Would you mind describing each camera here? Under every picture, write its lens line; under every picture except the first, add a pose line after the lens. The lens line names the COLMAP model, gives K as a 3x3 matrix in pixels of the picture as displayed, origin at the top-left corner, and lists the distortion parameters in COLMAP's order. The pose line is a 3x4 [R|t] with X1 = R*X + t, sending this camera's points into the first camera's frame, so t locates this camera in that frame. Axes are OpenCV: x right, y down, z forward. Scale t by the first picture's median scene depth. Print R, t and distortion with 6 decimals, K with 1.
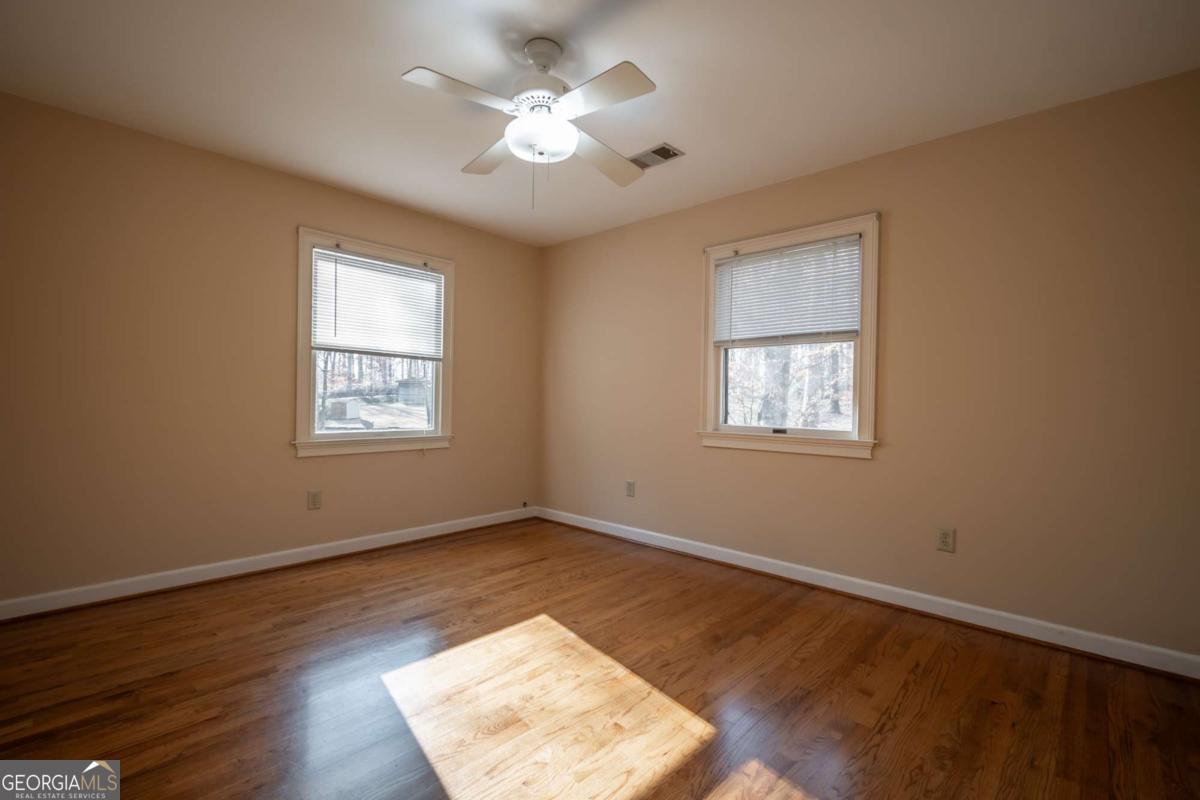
lens RADIAL K [[526.9, 0, 600.7], [0, 526.9, 399.5], [0, 0, 1]] dist [0.006714, -0.000945]
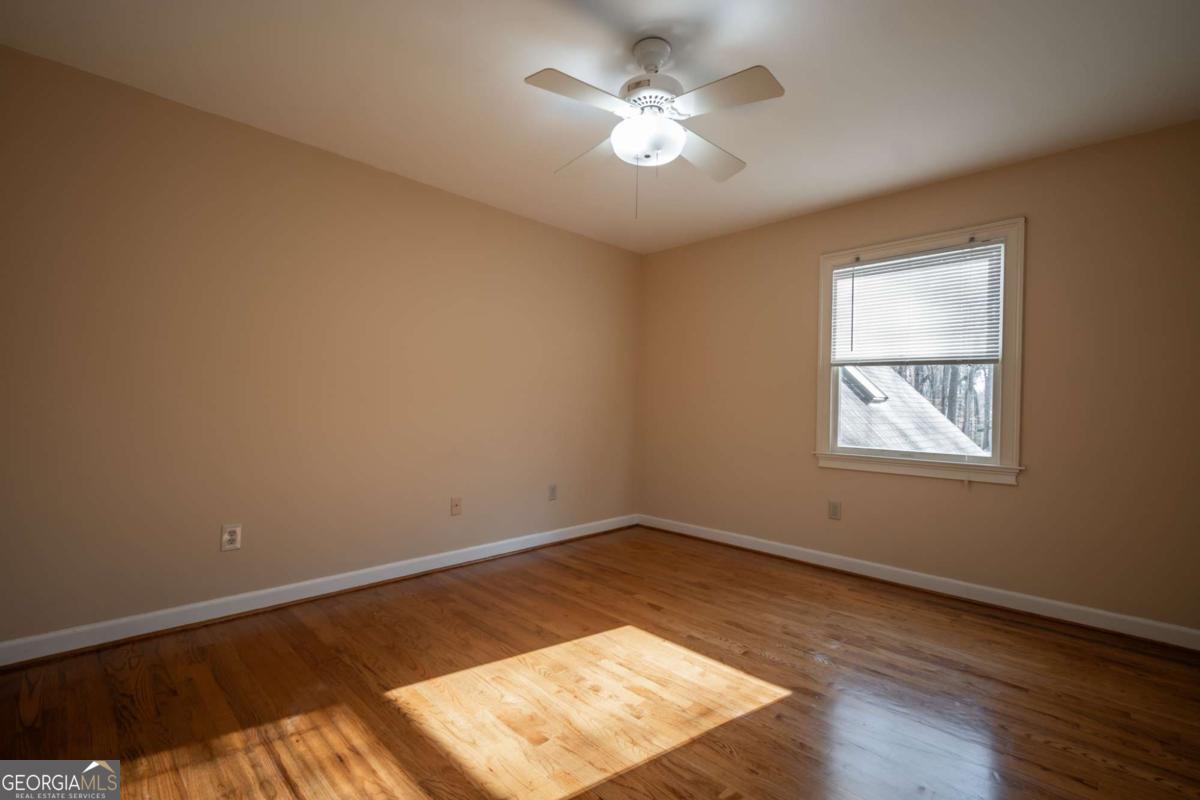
lens RADIAL K [[526.9, 0, 605.9], [0, 526.9, 401.9], [0, 0, 1]] dist [0.006714, -0.000945]
pose [[-0.023778, -0.021333, -0.999490, 0.553677], [-0.017815, 0.999623, -0.020912, 0.006929], [0.999559, 0.017308, -0.024149, 0.615819]]
